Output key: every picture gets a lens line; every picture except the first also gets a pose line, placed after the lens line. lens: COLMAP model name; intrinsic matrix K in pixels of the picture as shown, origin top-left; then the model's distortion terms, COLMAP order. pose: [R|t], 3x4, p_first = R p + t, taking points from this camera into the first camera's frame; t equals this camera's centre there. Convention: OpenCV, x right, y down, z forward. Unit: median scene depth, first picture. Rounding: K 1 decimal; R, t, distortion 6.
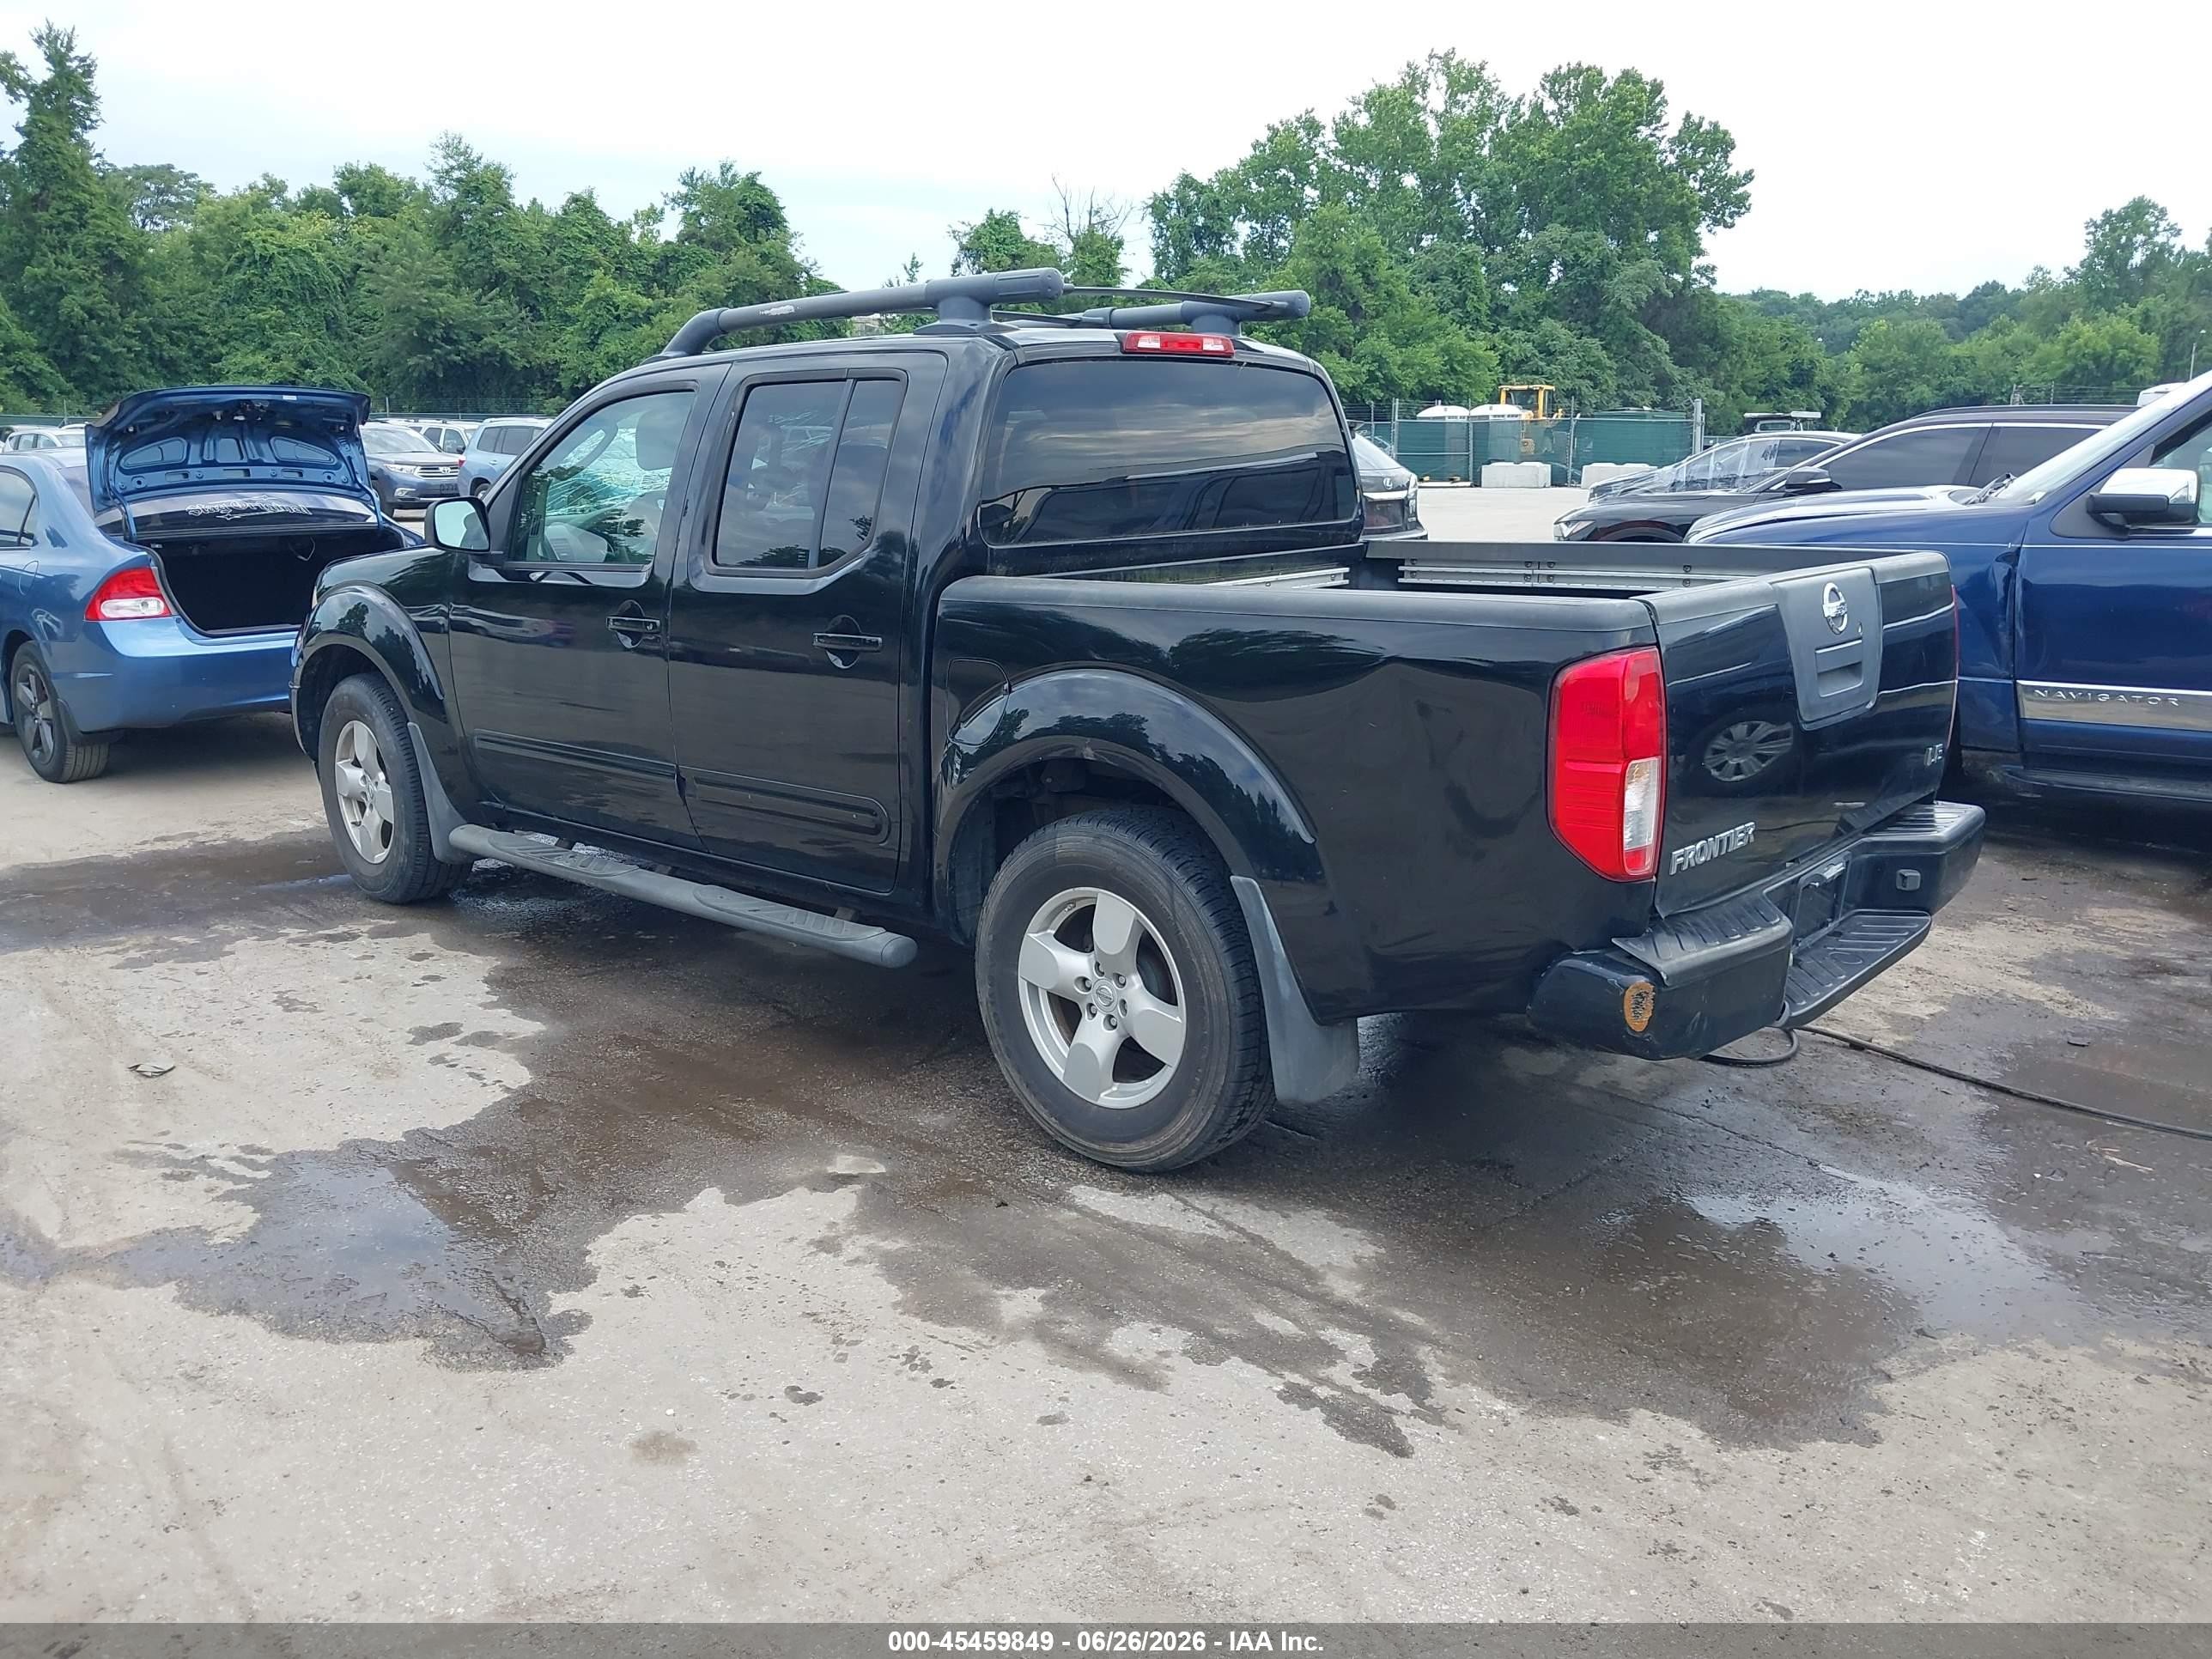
lens RADIAL K [[1757.8, 0, 1108.8], [0, 1757.8, 839.8], [0, 0, 1]] dist [-0.010394, 0.008786]
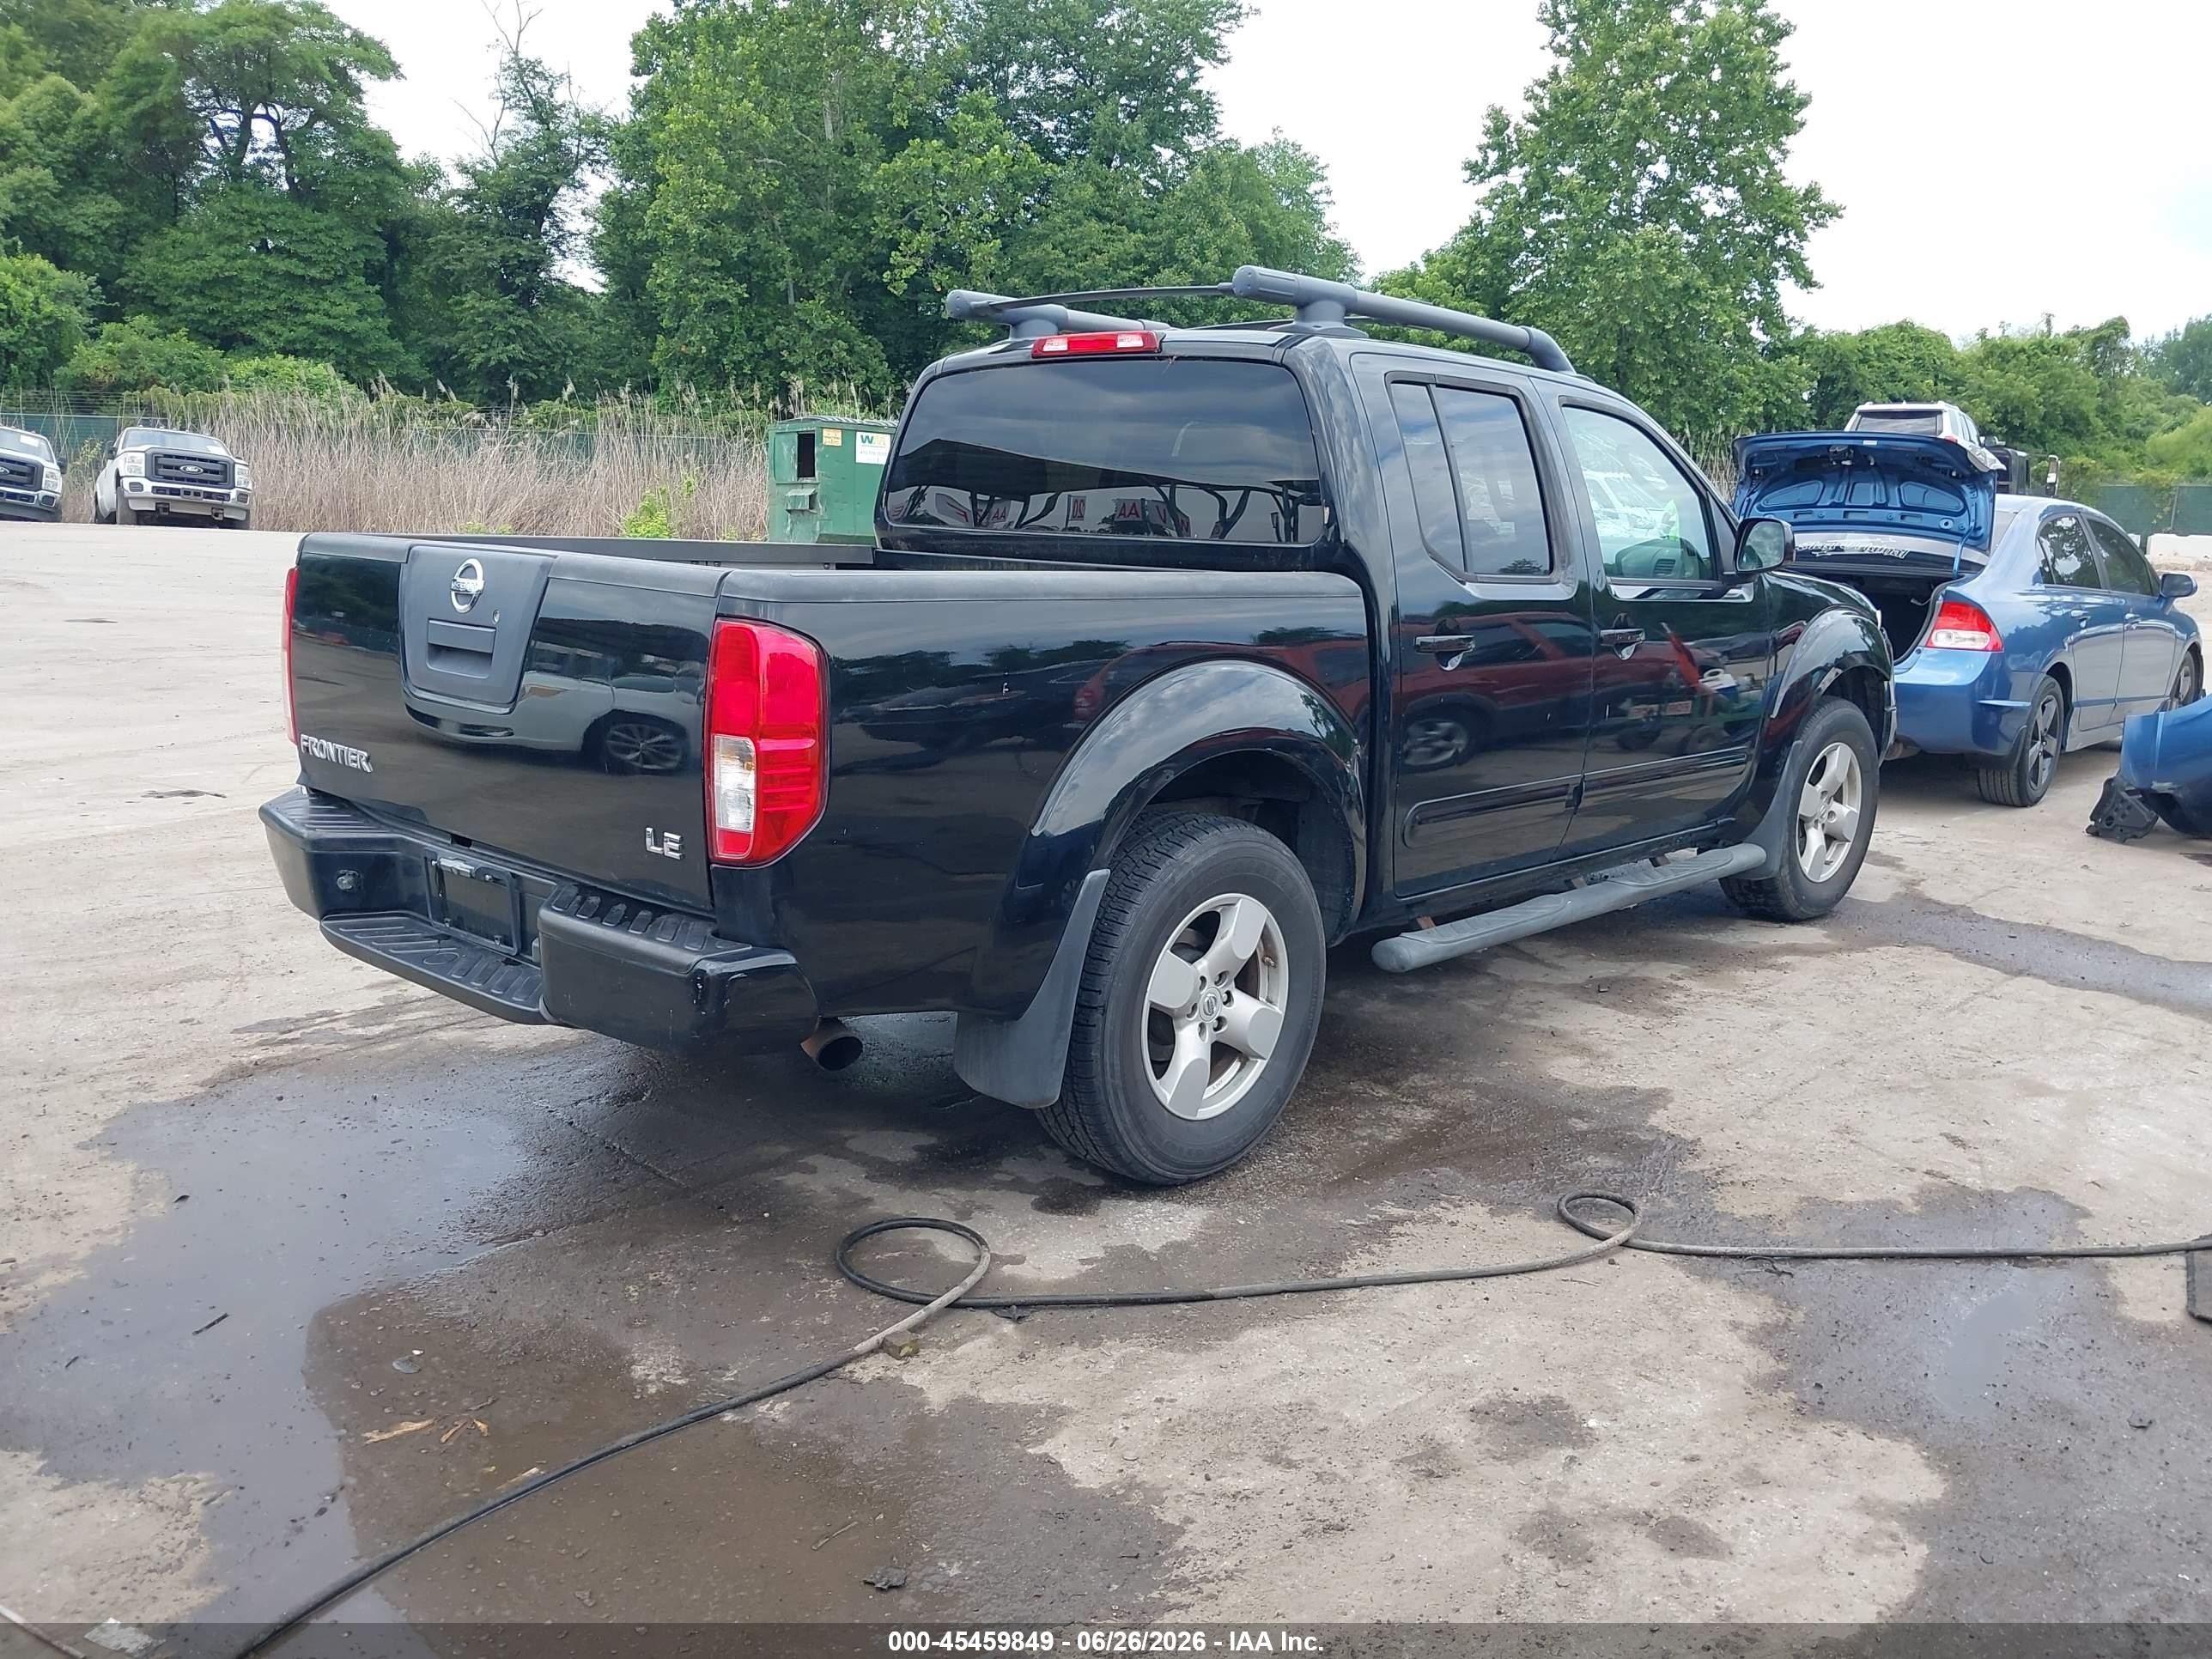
lens RADIAL K [[1757.8, 0, 1125.9], [0, 1757.8, 845.1], [0, 0, 1]] dist [-0.010394, 0.008786]
pose [[-0.021199, 0.202195, -0.979116, 0.075363], [-0.252677, 0.946459, 0.200922, -0.015439], [0.967318, 0.251660, 0.031026, 0.074735]]
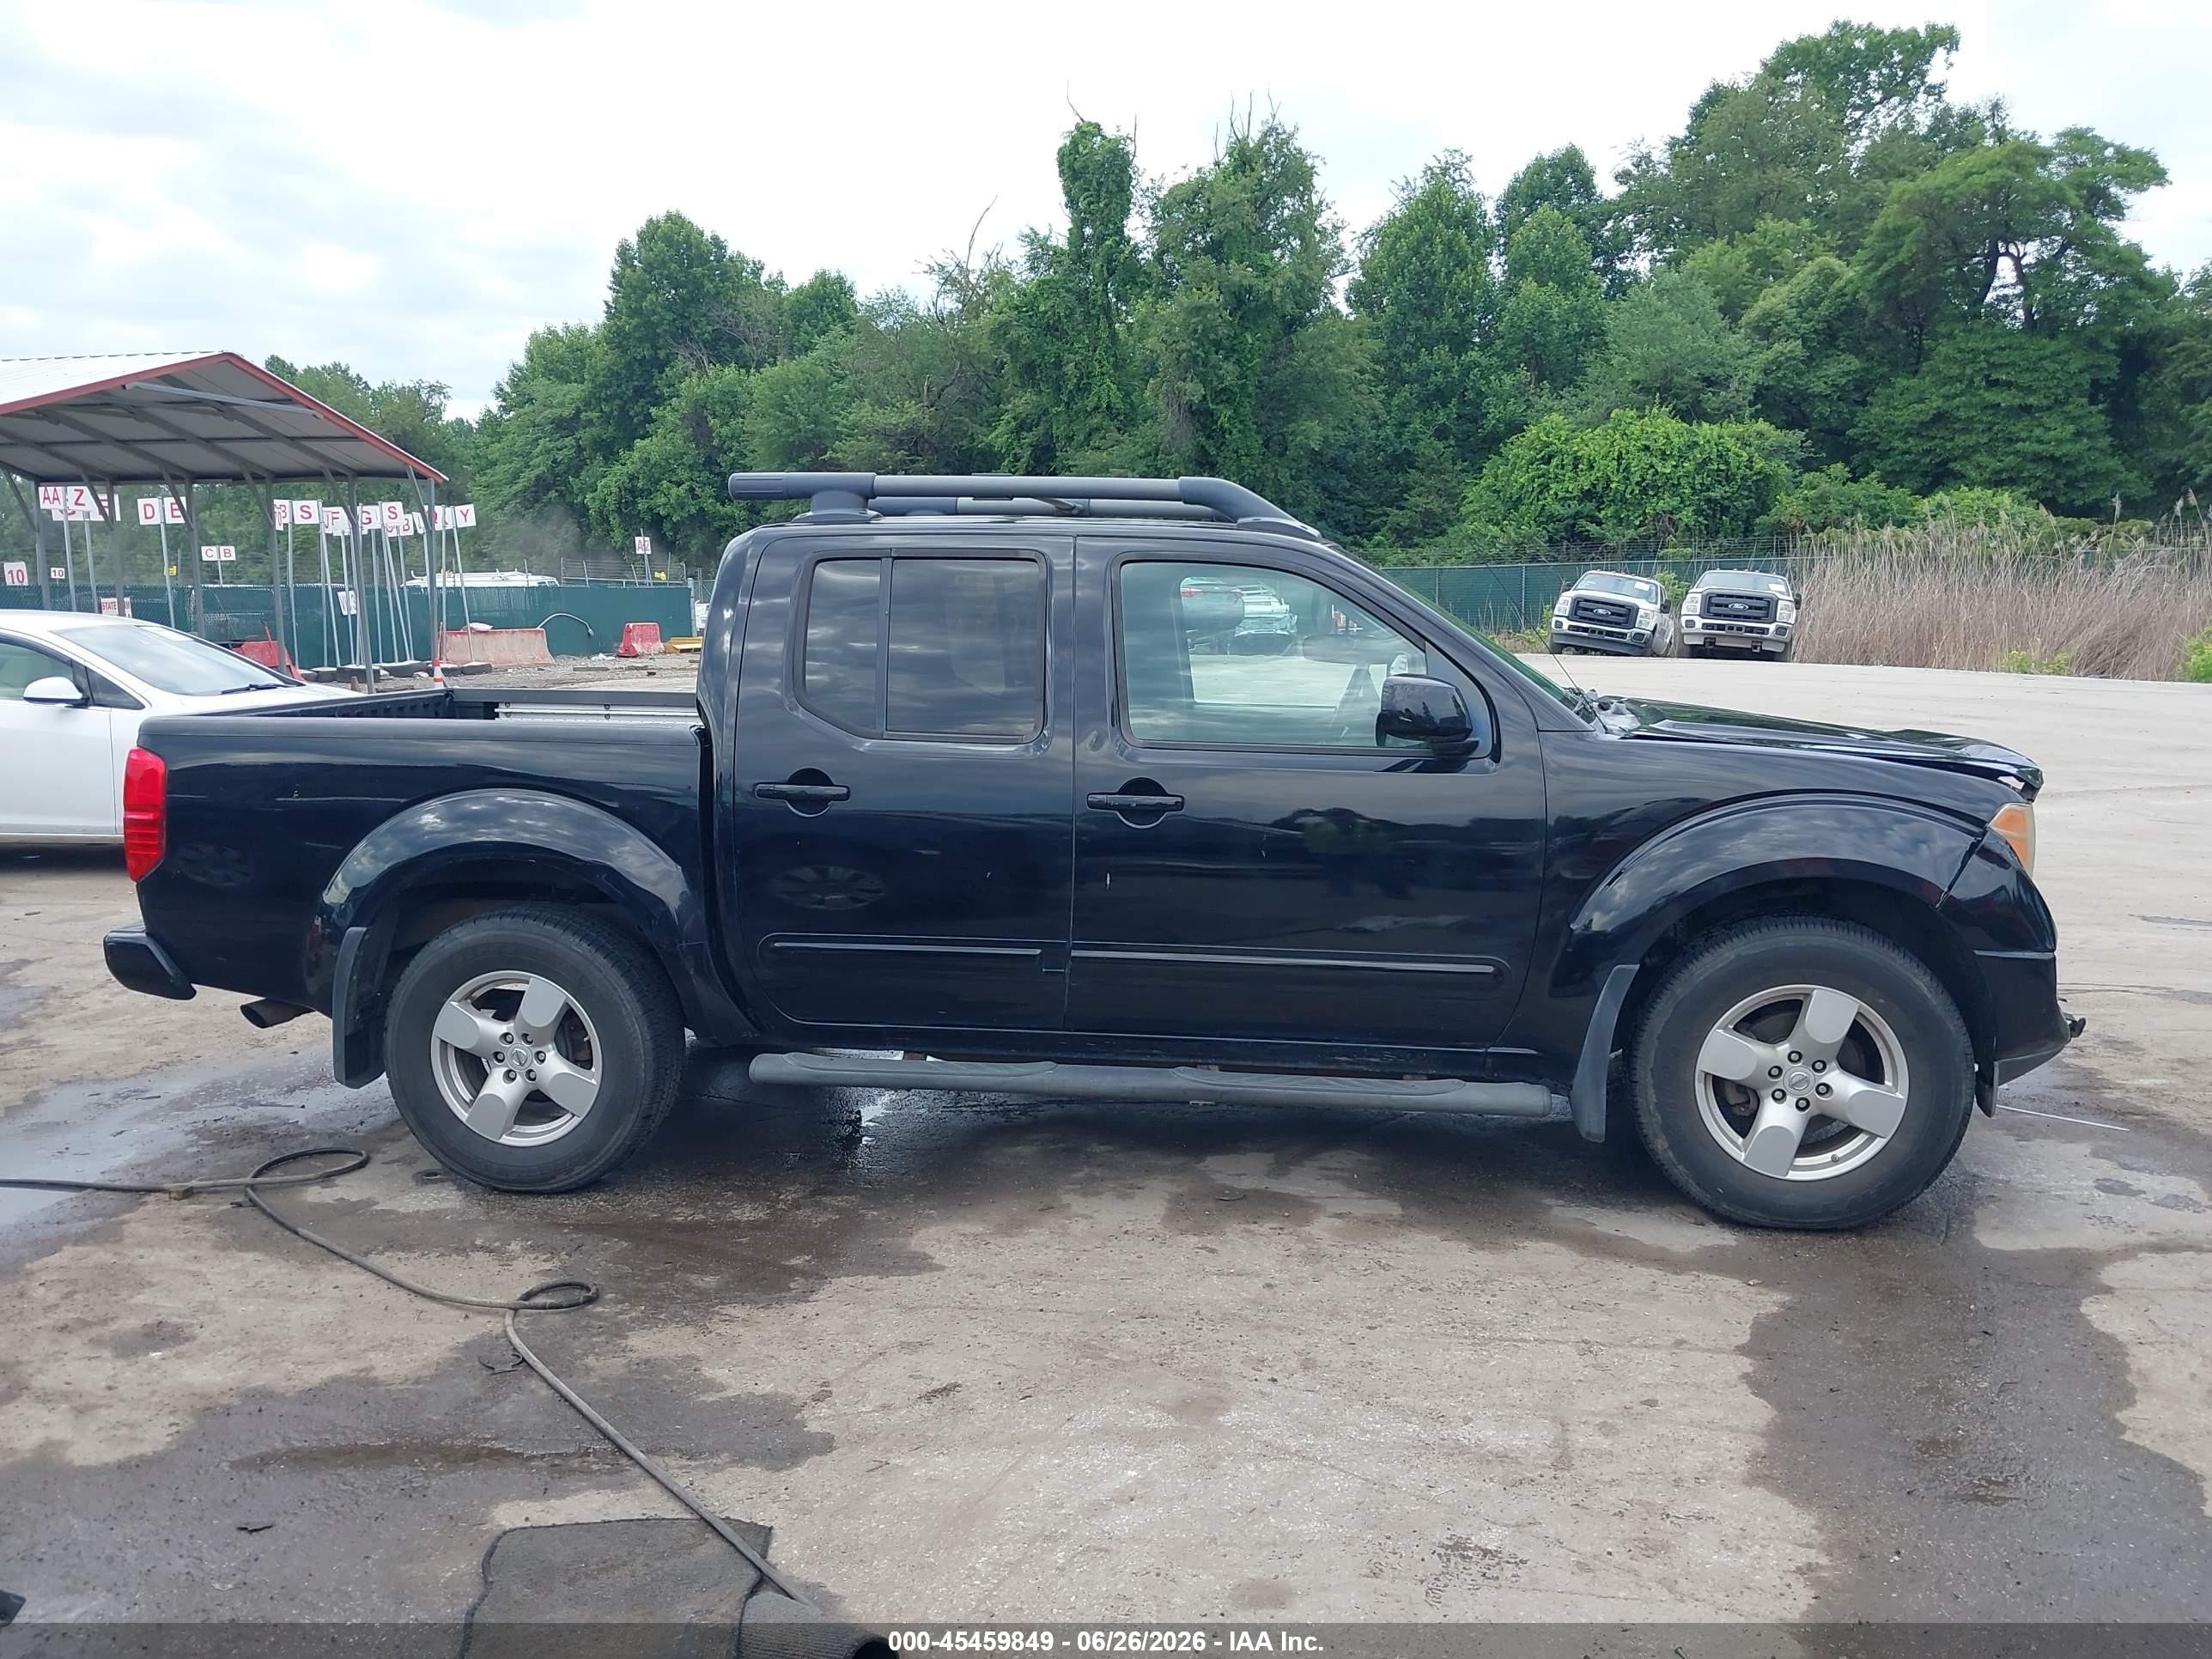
lens RADIAL K [[1757.8, 0, 1086.3], [0, 1757.8, 830.3], [0, 0, 1]] dist [-0.010394, 0.008786]
pose [[-0.840821, 0.085200, -0.534567, 0.037964], [-0.105280, 0.942939, 0.315882, -0.035225], [0.530977, 0.321880, -0.783873, 0.150433]]
